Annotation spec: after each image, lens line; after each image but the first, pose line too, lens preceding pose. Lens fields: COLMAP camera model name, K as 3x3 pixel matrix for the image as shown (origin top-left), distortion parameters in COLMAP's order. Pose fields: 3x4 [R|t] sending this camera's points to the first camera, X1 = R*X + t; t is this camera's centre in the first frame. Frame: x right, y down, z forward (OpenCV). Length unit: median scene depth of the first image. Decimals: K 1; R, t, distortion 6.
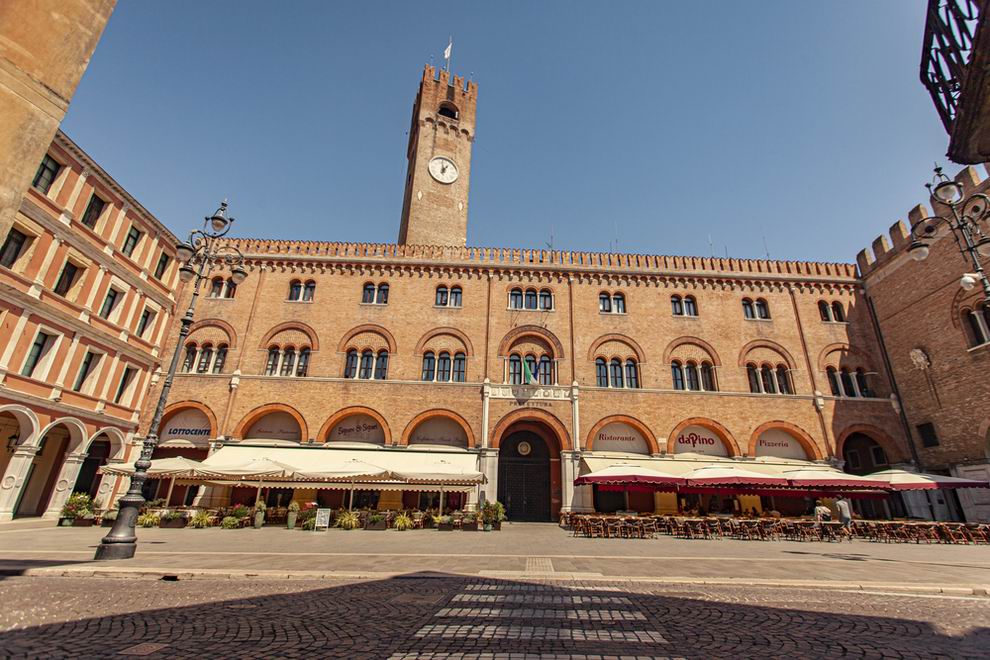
lens RADIAL K [[457.8, 0, 495.0], [0, 457.8, 330.0], [0, 0, 1]] dist [0.002177, 0.000254]
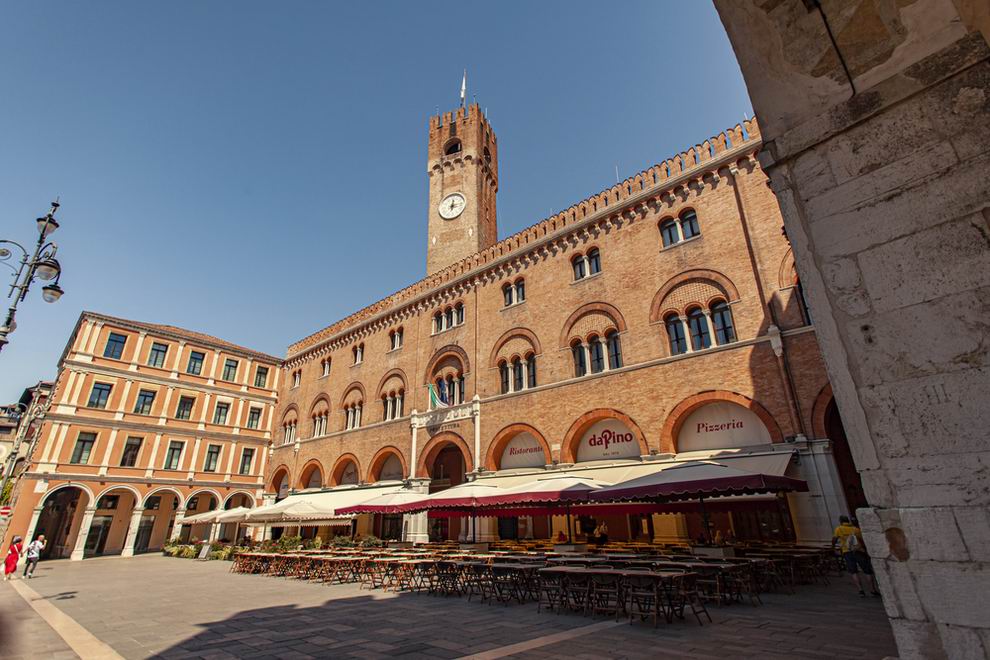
lens RADIAL K [[476.2, 0, 495.0], [0, 476.2, 330.0], [0, 0, 1]] dist [0.000013, 0.000208]
pose [[0.721656, -0.290574, -0.628314, 0.813977], [0.282126, 0.952294, -0.116365, 0.106563], [0.632153, -0.093289, 0.769208, 0.295489]]
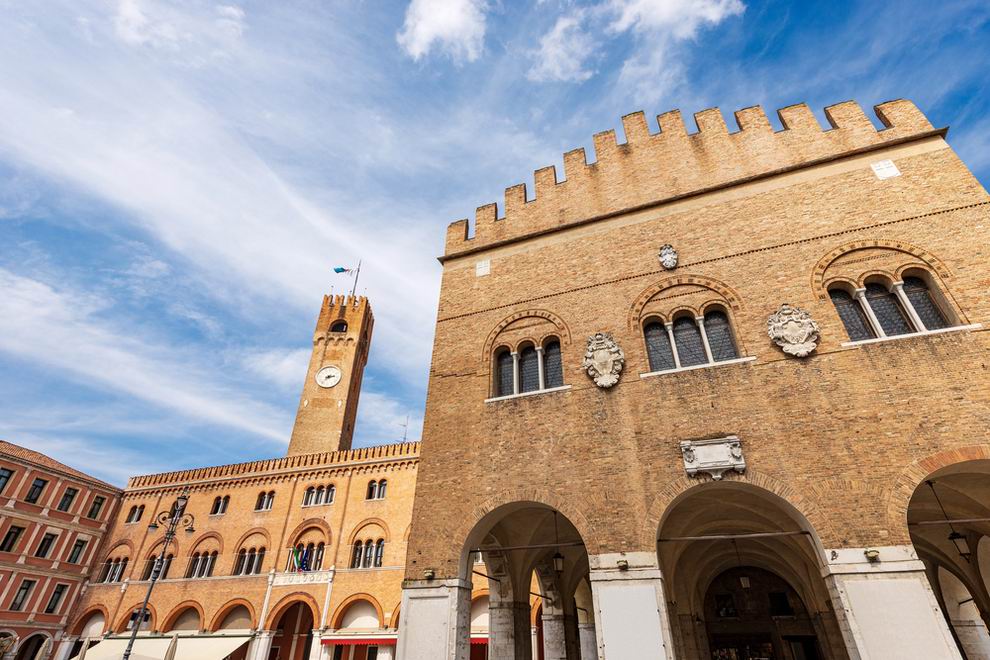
lens RADIAL K [[487.3, 0, 501.5], [0, 487.3, 330.0], [0, 0, 1]] dist [0.002467, 0.000211]
pose [[0.942814, -0.210033, -0.258819, 1.051805], [0.147097, 0.958968, -0.242371, -0.109559], [0.299105, 0.190439, 0.935024, -0.216181]]
